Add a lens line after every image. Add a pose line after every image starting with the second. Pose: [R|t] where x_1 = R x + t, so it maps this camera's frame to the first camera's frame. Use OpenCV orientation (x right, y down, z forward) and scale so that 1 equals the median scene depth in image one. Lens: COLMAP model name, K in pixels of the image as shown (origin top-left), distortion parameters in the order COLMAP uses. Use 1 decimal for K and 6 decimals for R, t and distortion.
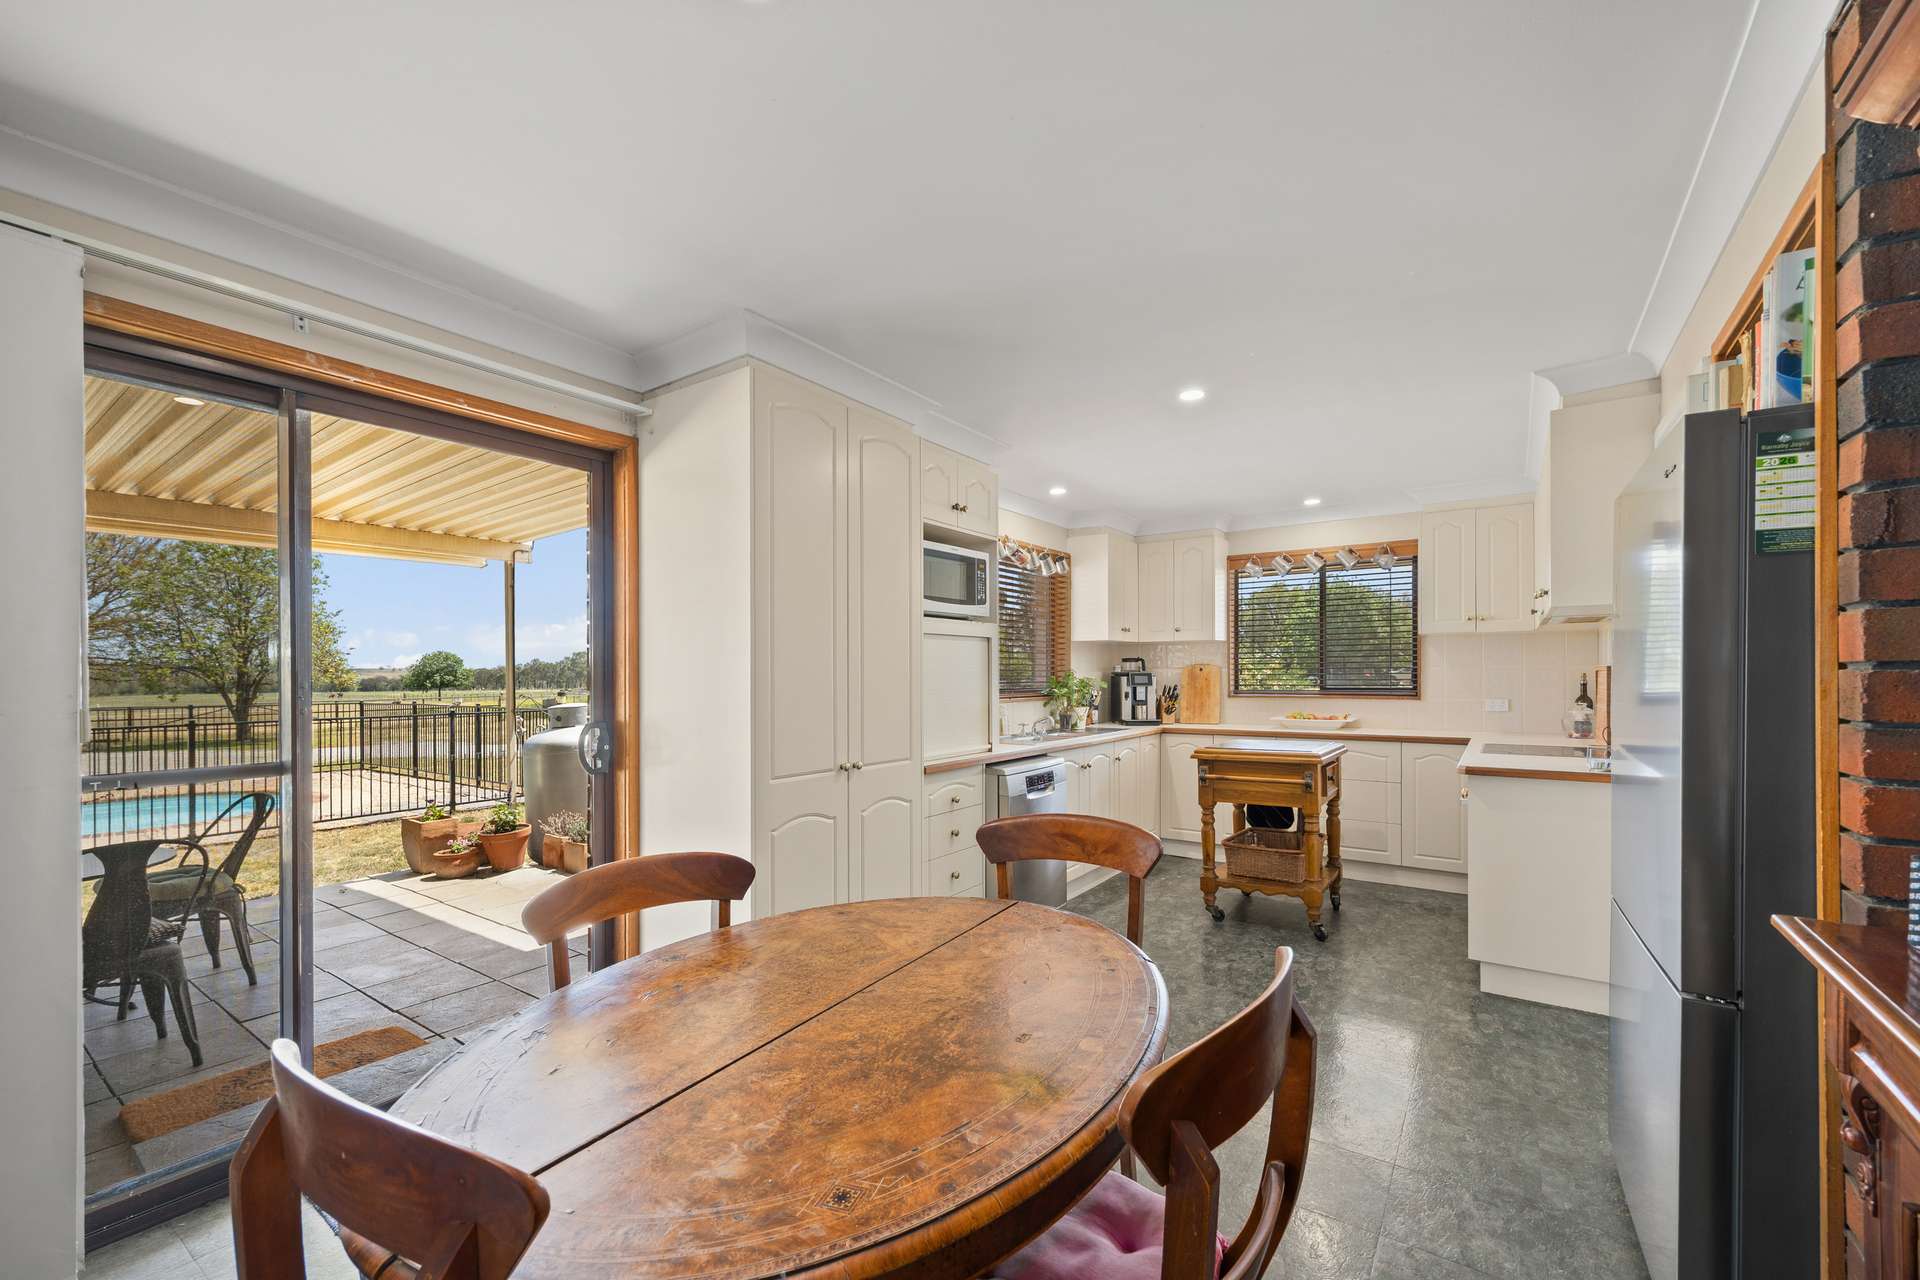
lens RADIAL K [[763.0, 0, 944.9], [0, 763.0, 675.0], [0, 0, 1]] dist [0.002588, 0.000355]
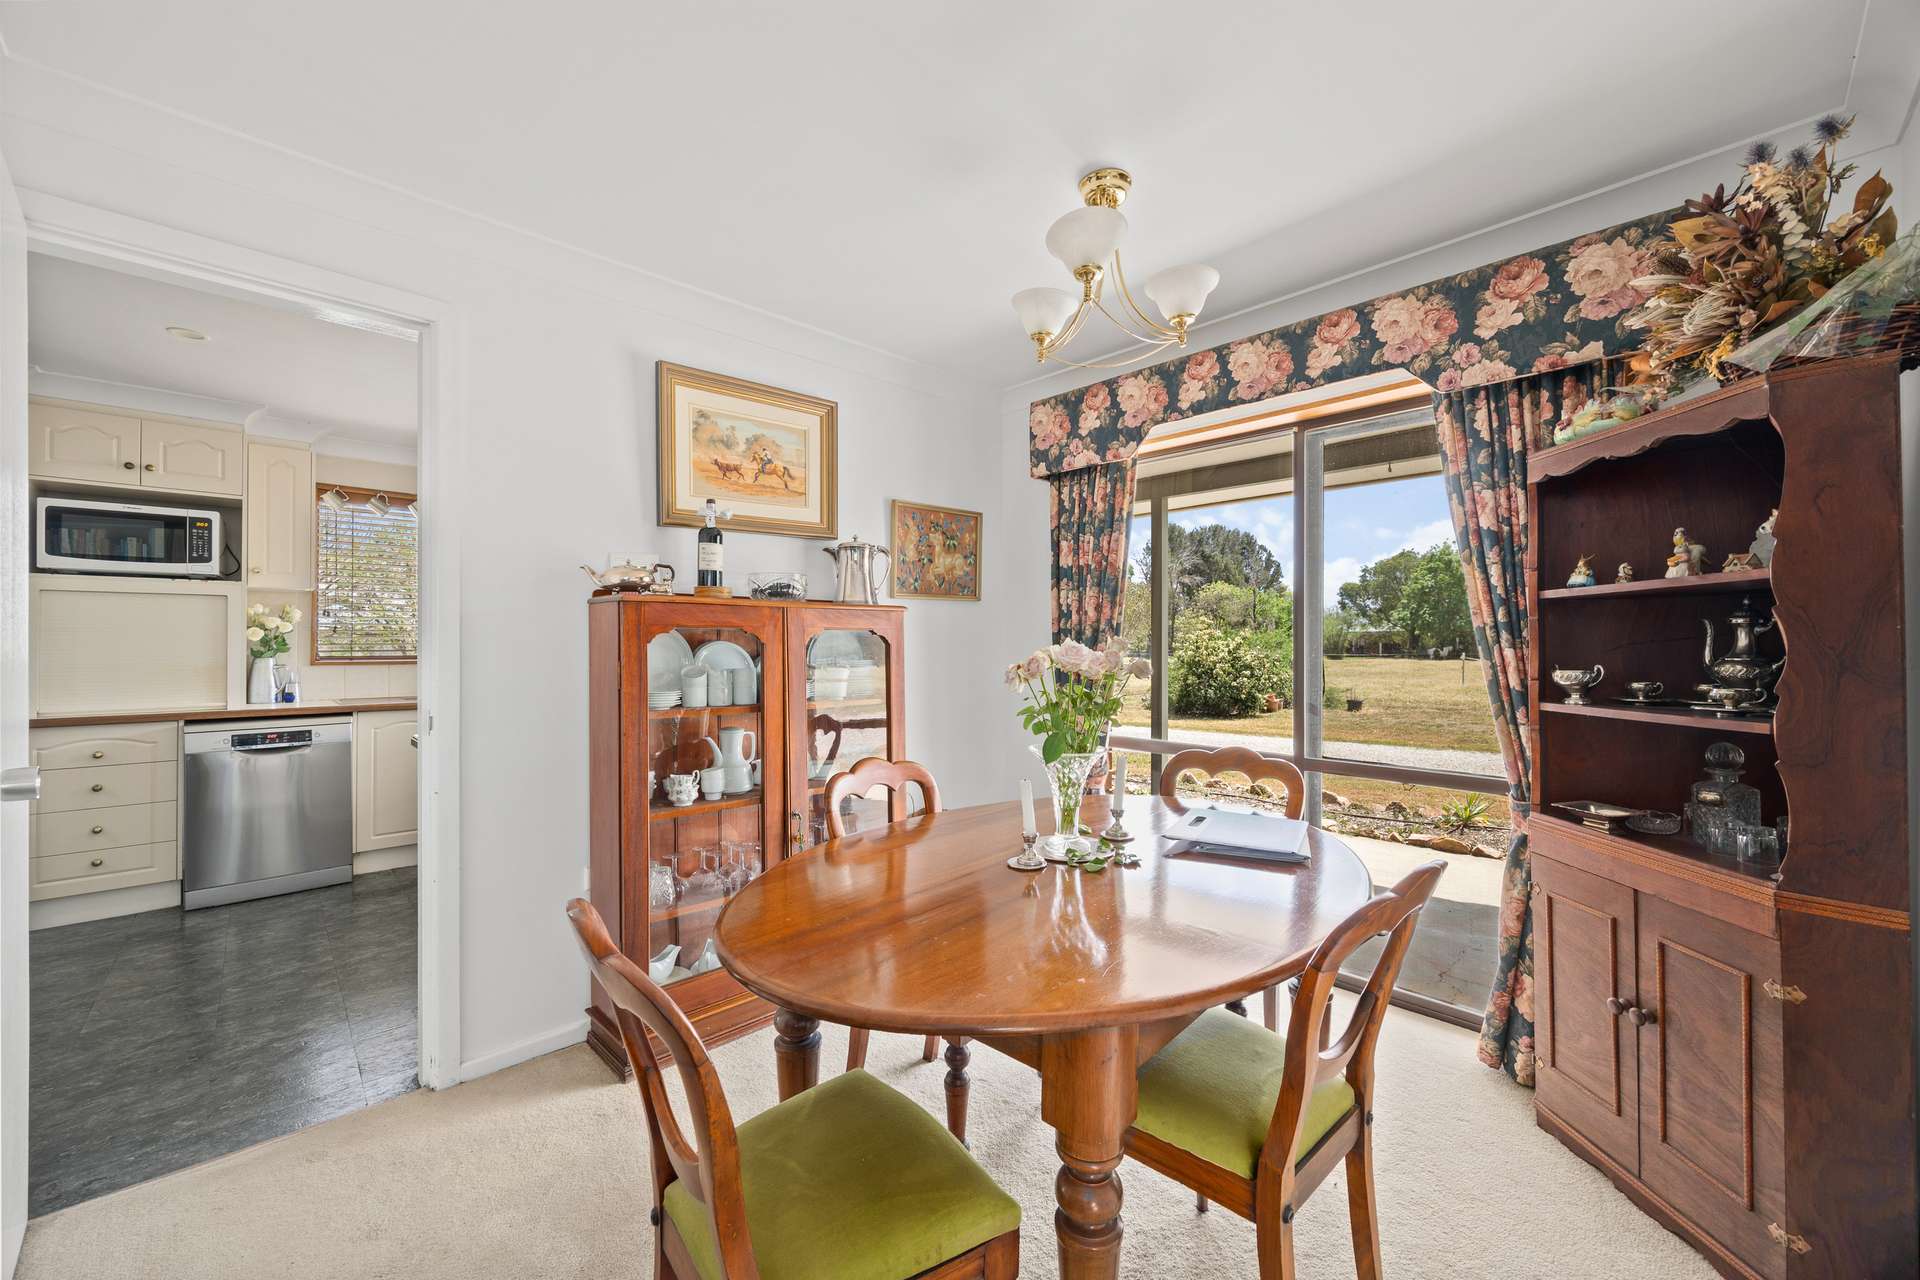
lens RADIAL K [[763.0, 0, 955.2], [0, 763.0, 639.9], [0, 0, 1]] dist [0.002588, 0.000355]
pose [[0.974504, 0.000704, -0.224367, 0.892014], [-0.001953, 0.999984, -0.005347, 0.007605], [0.224360, 0.005649, 0.974490, 0.183047]]
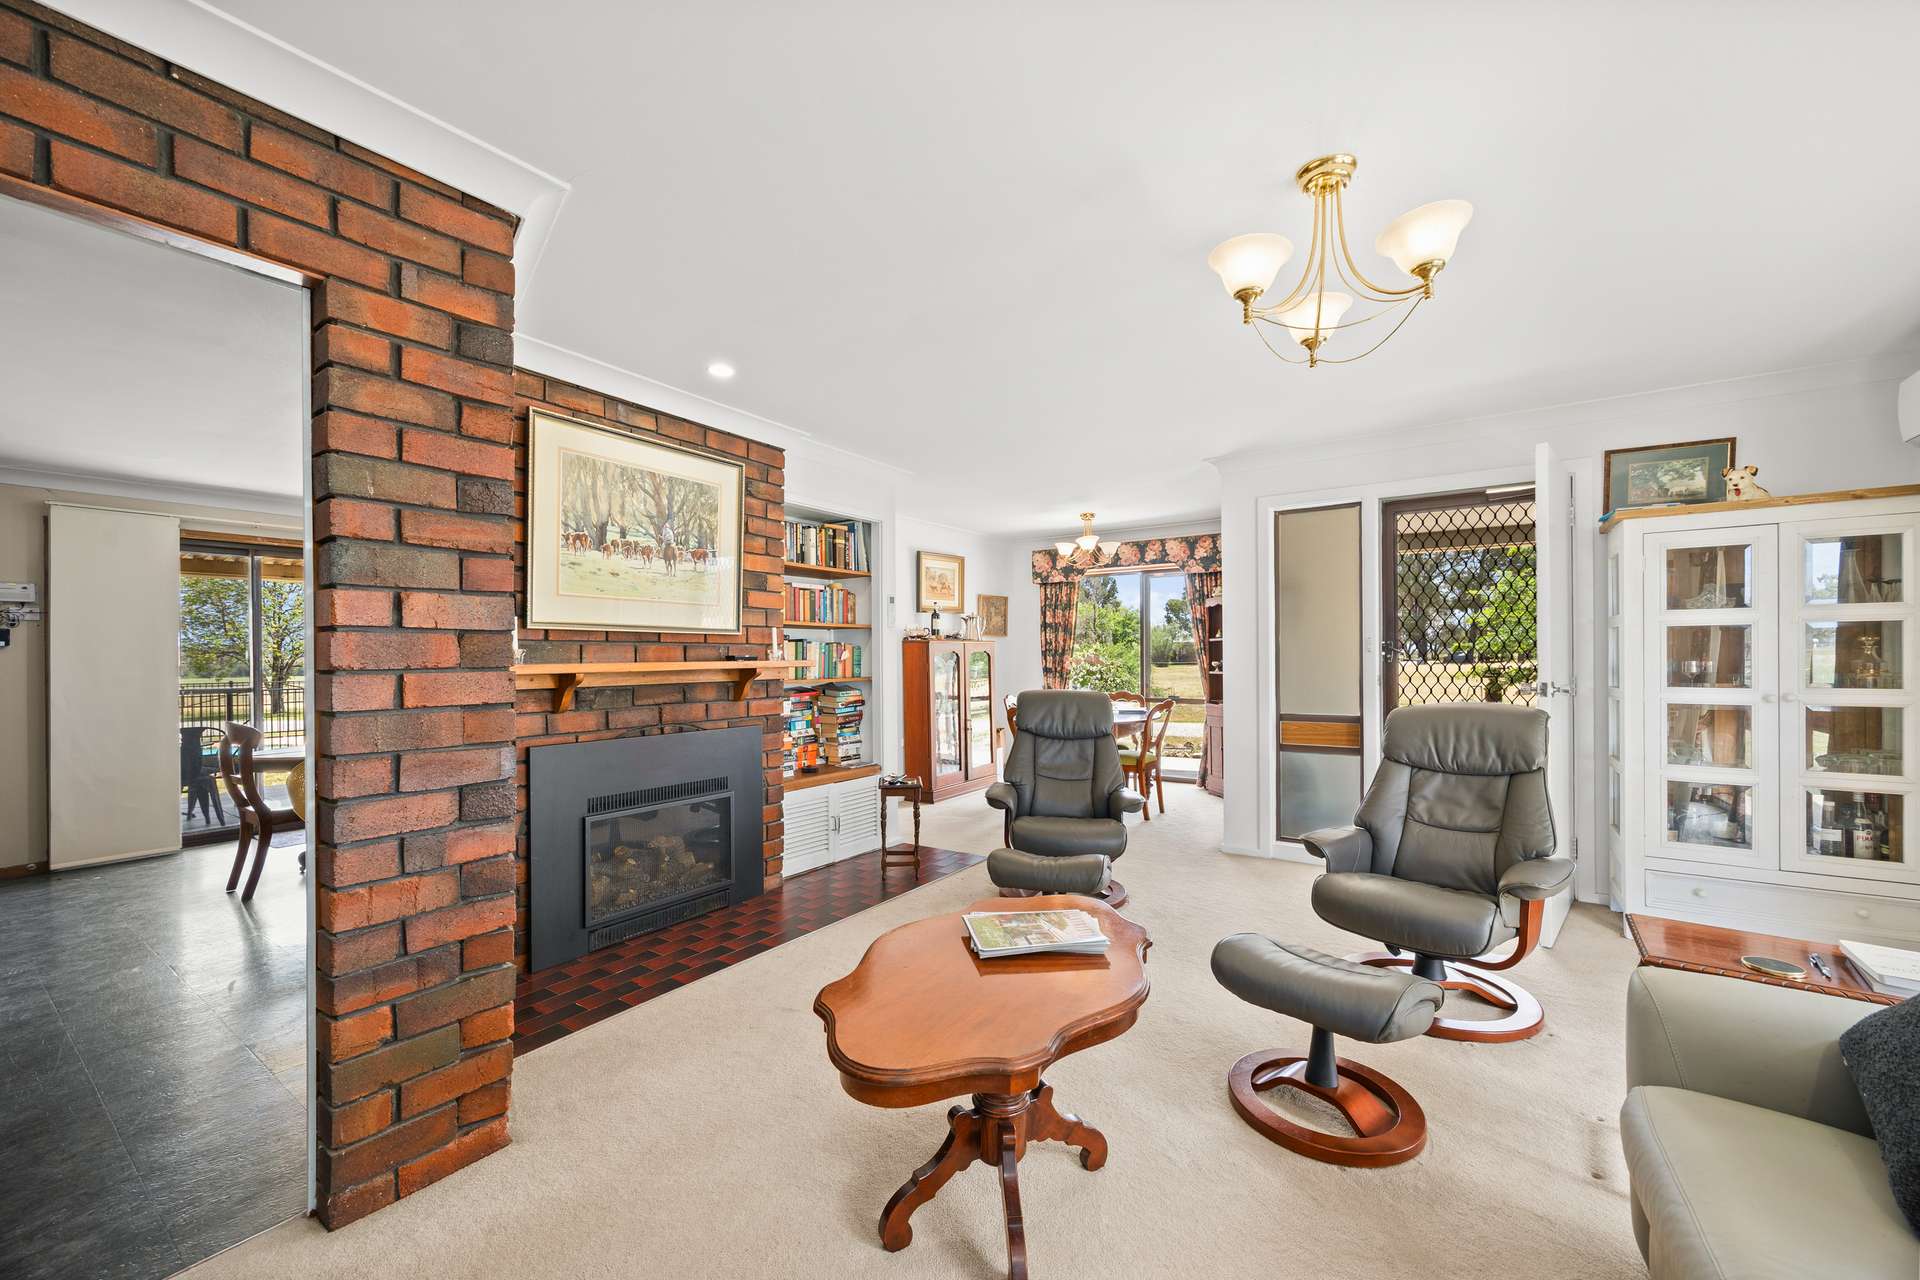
lens RADIAL K [[763.0, 0, 964.7], [0, 763.0, 654.3], [0, 0, 1]] dist [0.002588, 0.000355]
pose [[0.999806, -0.006693, -0.018510, 0.700017], [0.006669, 0.999977, -0.001337, 0.005557], [0.018519, 0.001213, 0.999828, -0.678454]]
